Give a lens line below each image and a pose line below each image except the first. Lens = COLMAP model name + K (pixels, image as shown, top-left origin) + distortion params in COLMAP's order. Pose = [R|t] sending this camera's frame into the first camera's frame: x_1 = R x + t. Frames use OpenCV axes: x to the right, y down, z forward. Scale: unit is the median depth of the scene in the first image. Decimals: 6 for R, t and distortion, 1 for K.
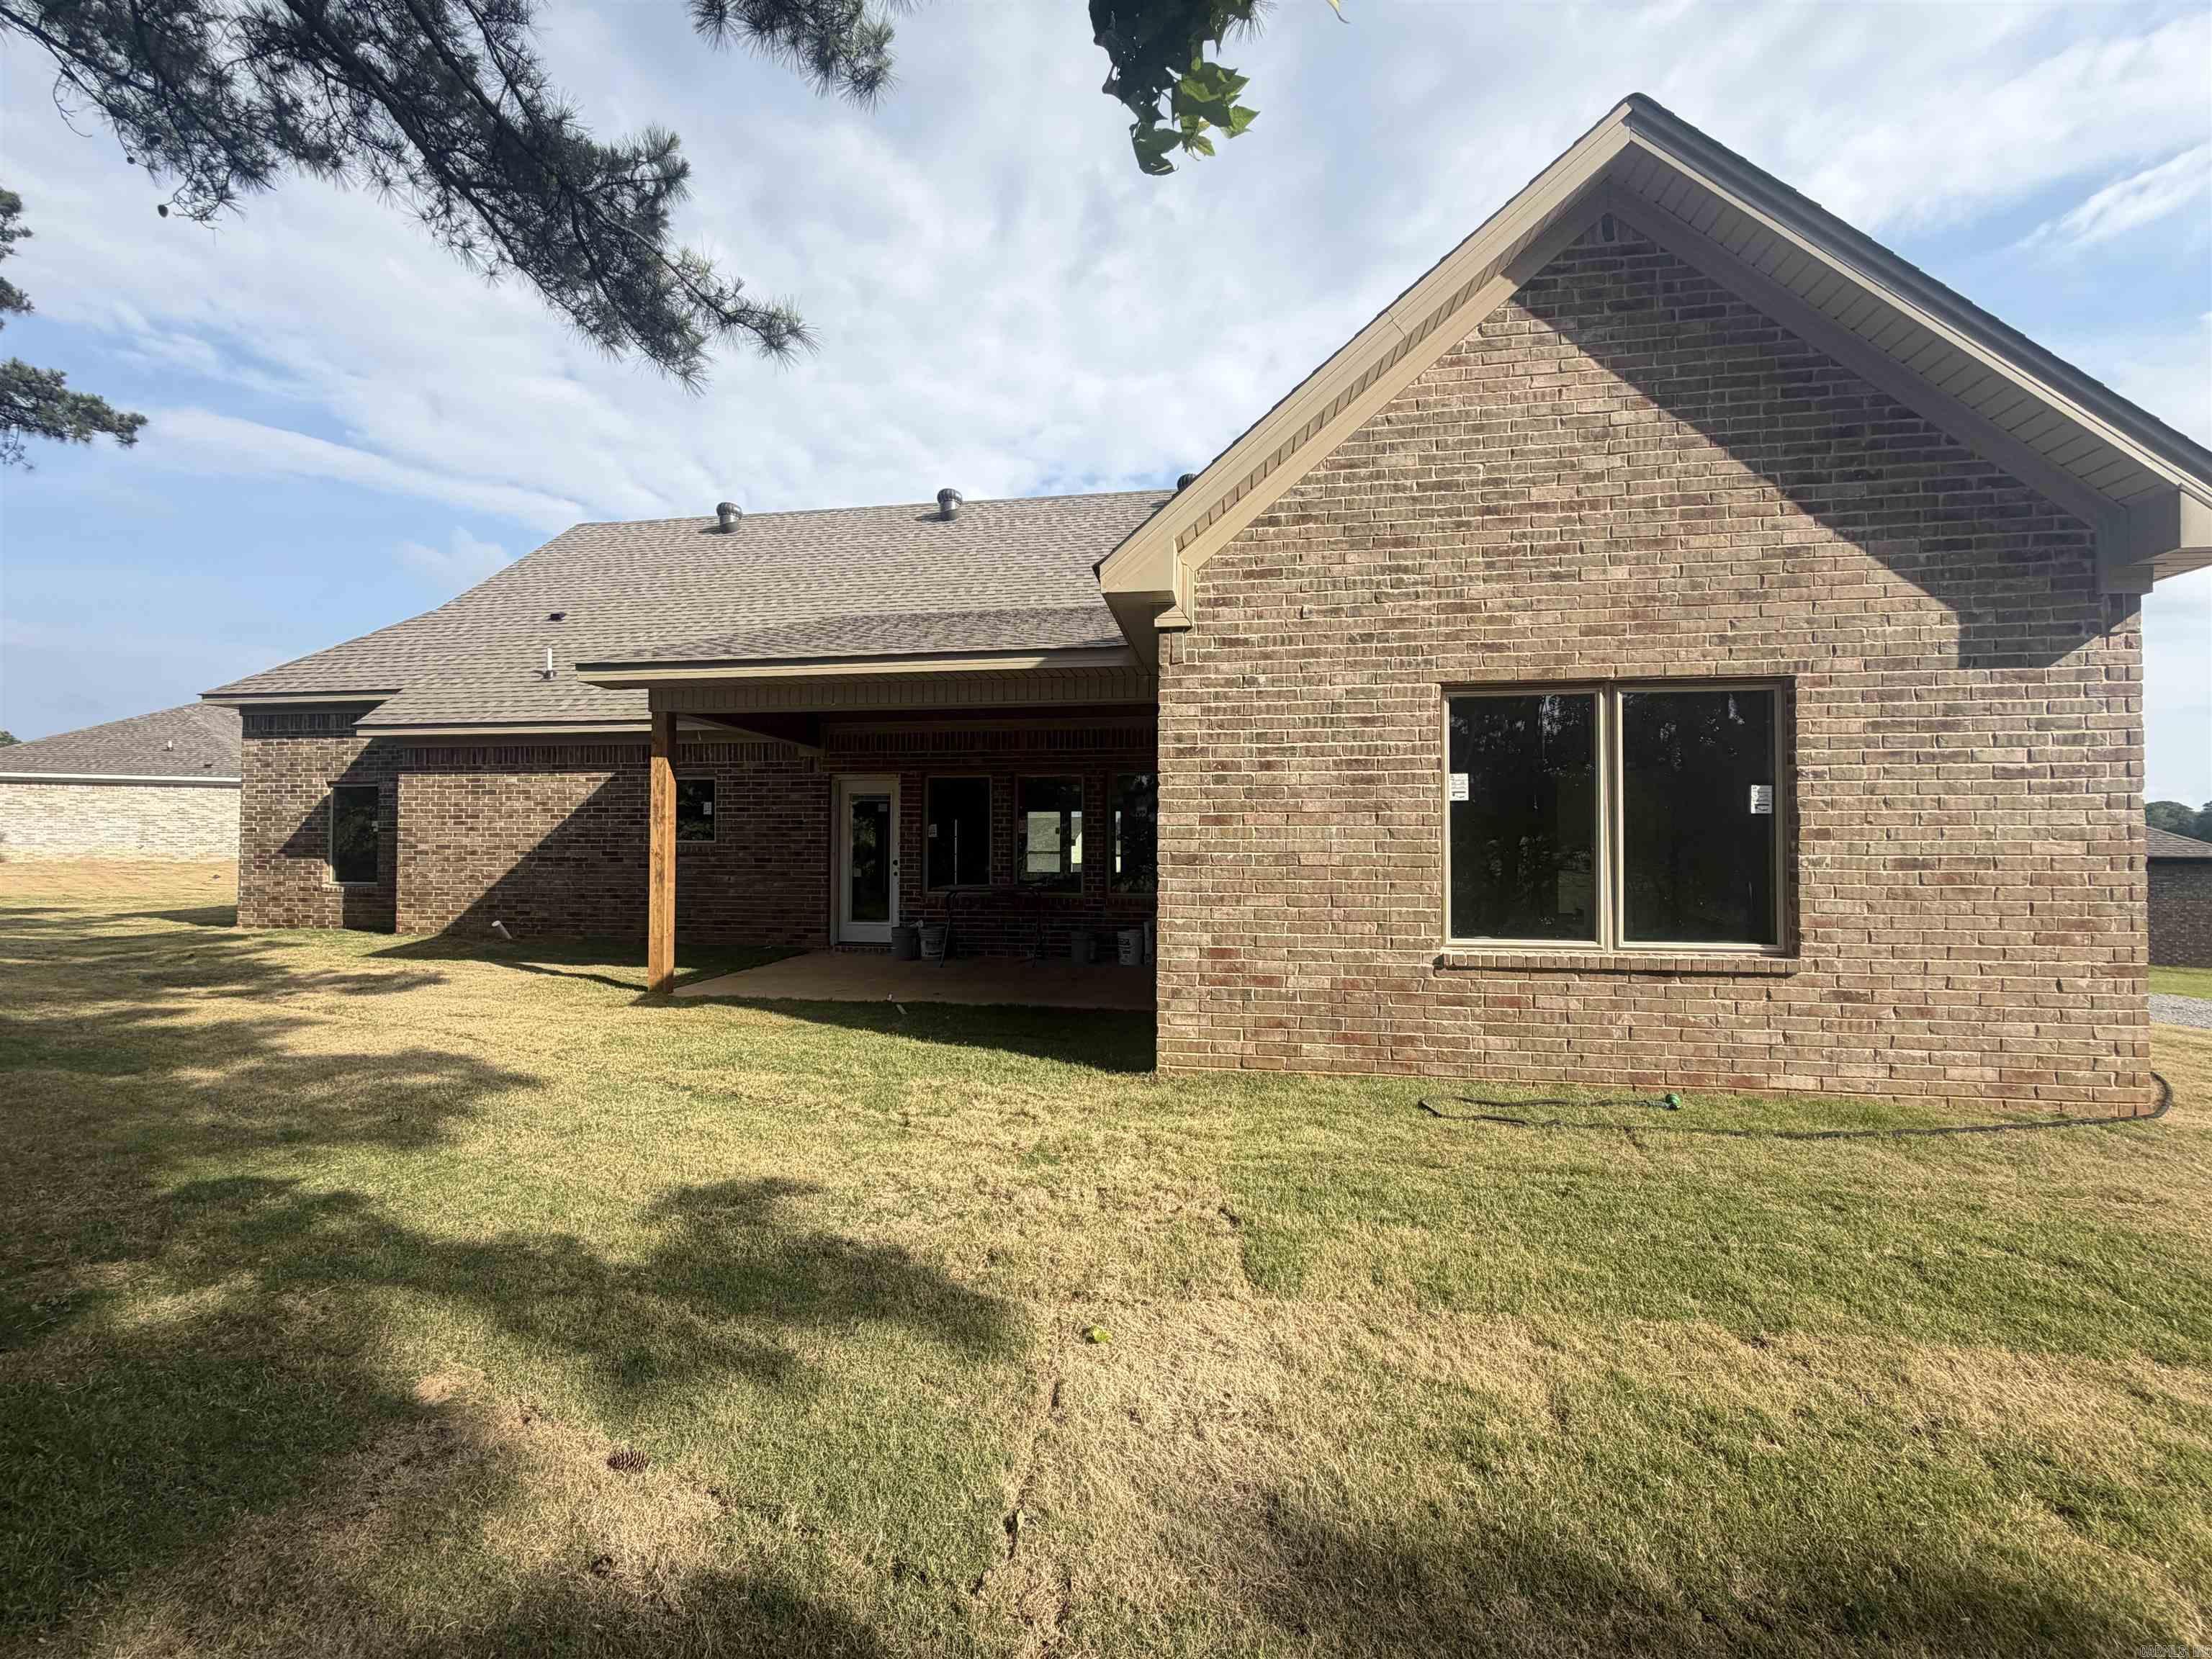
lens RADIAL K [[904.9, 0, 1102.2], [0, 904.9, 836.2], [0, 0, 1]] dist [0.001999, 0.000292]
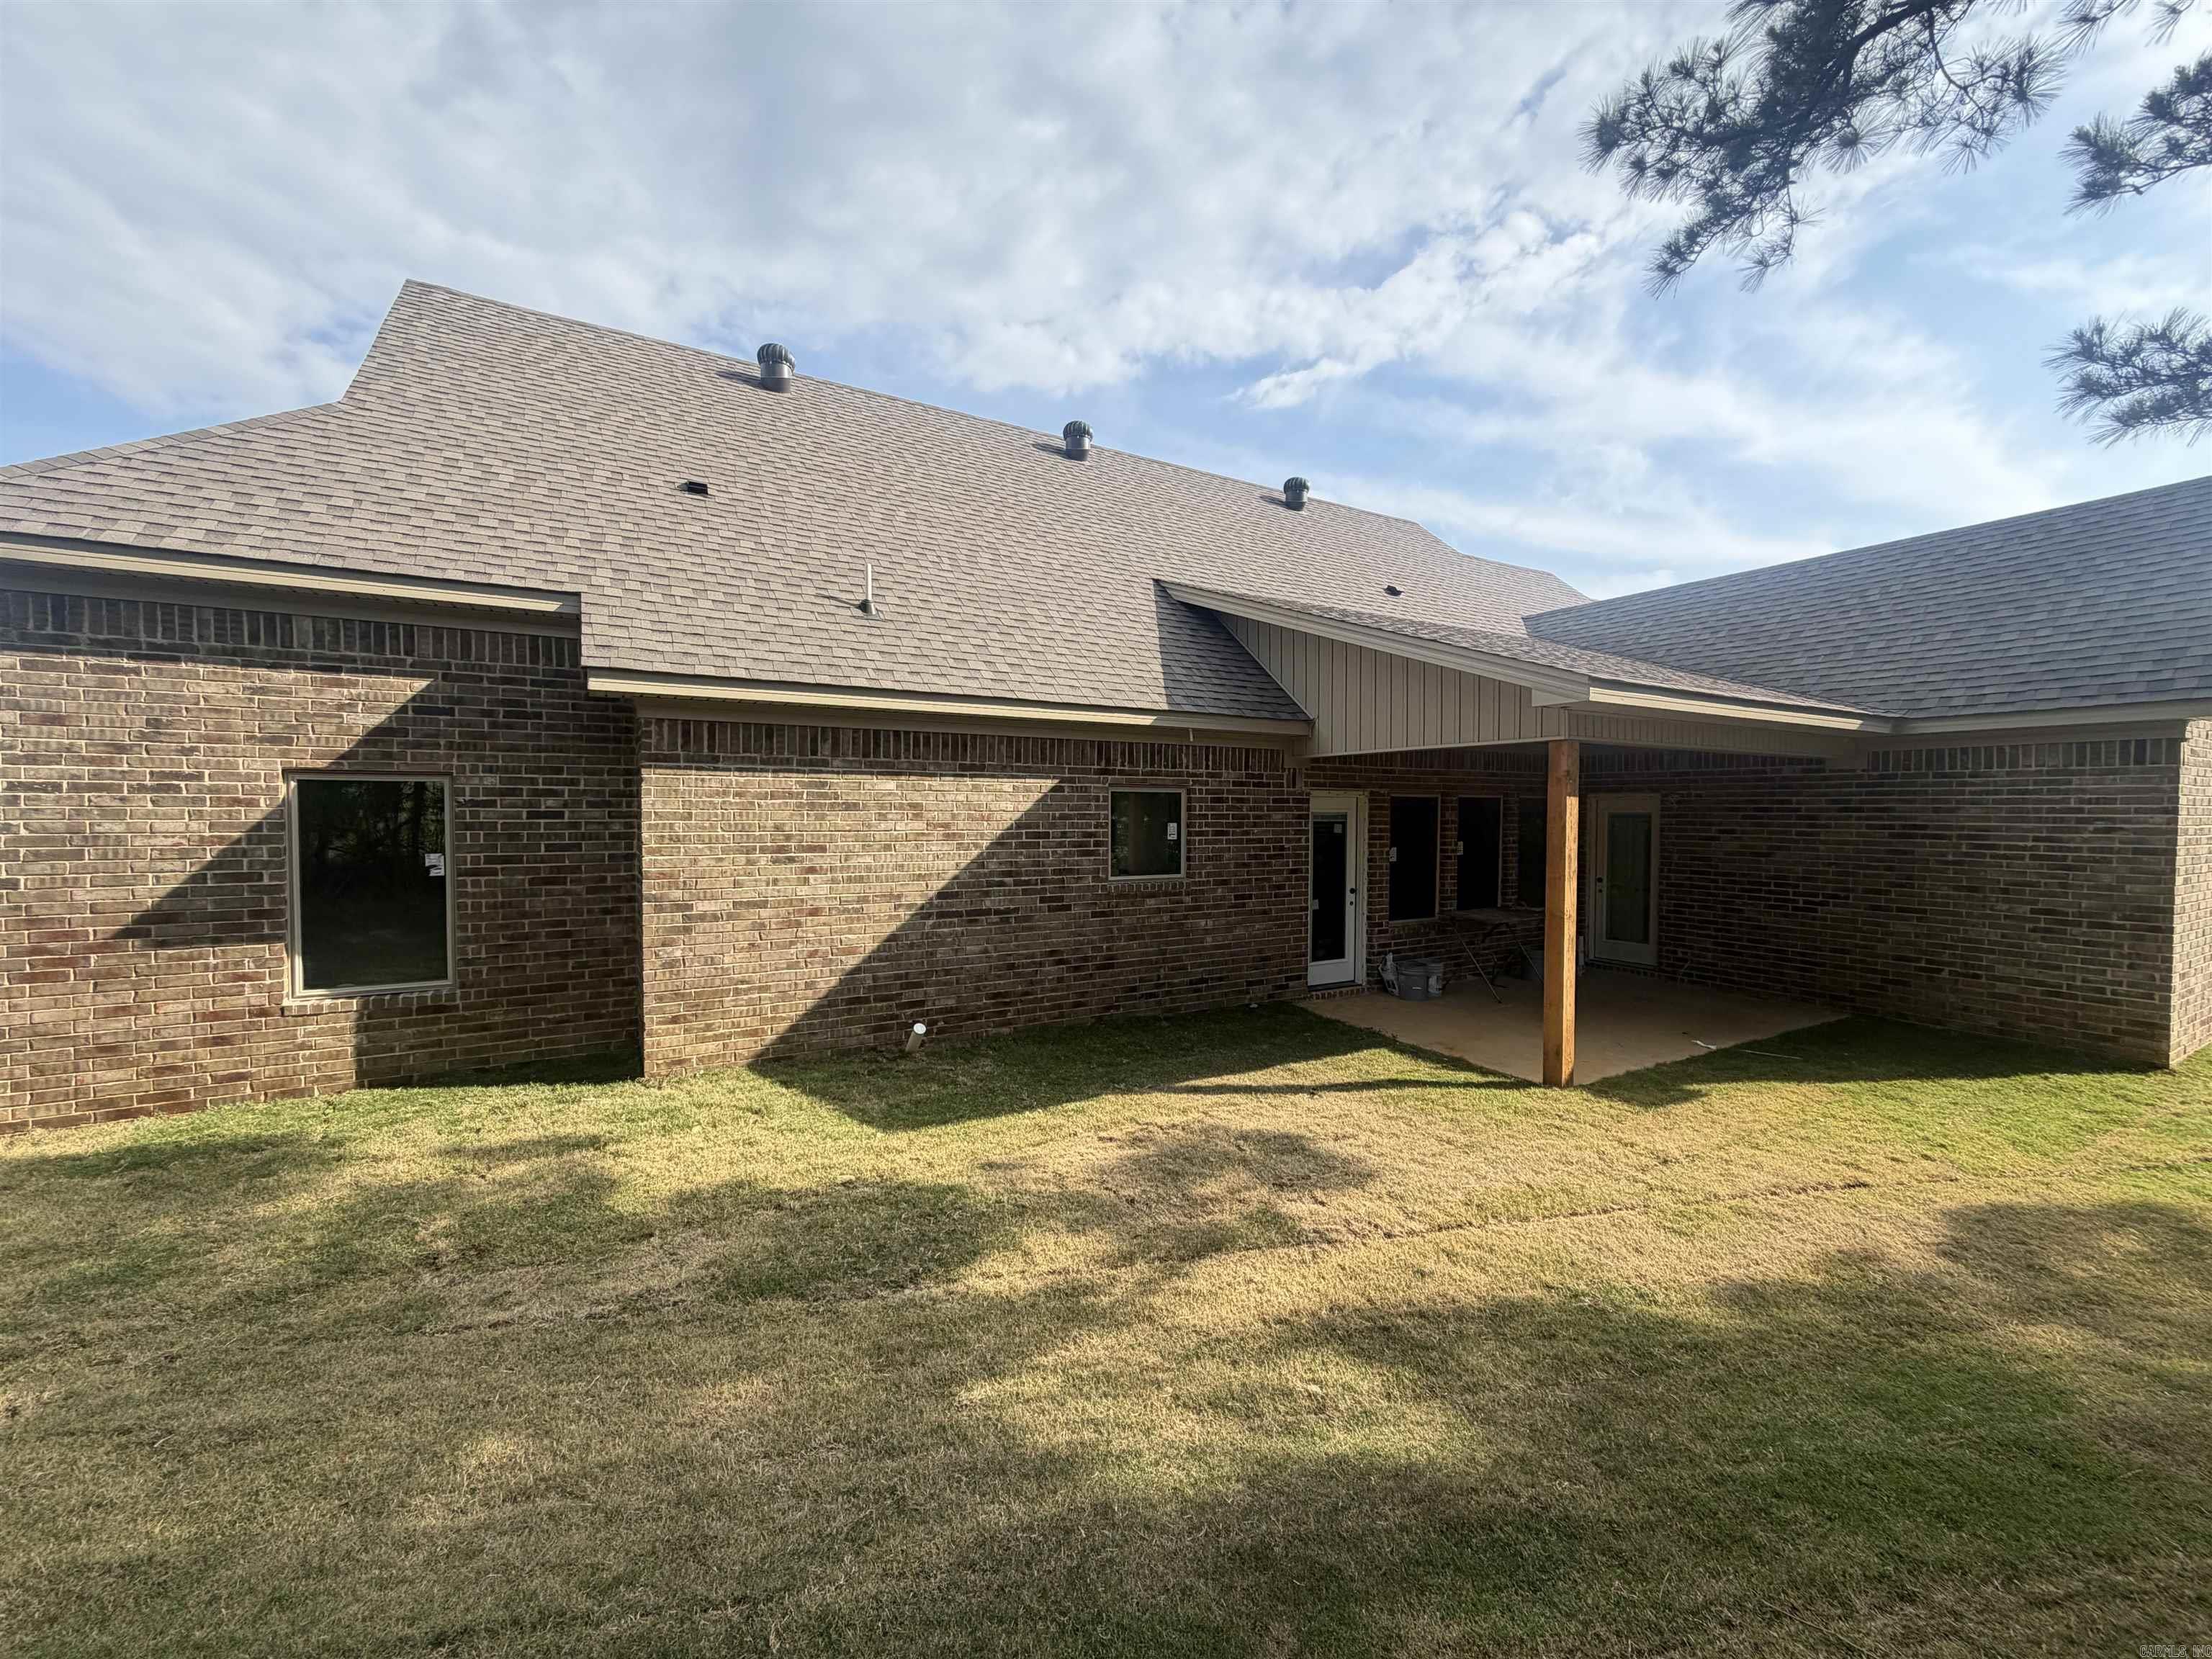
lens RADIAL K [[867.2, 0, 1106.0], [0, 867.2, 829.5], [0, 0, 1]] dist [-0.000791, 0.000066]
pose [[0.781982, -0.013083, 0.623163, -0.890957], [-0.010388, 0.999367, 0.034016, -0.054000], [-0.623214, -0.033074, 0.781352, 0.460661]]
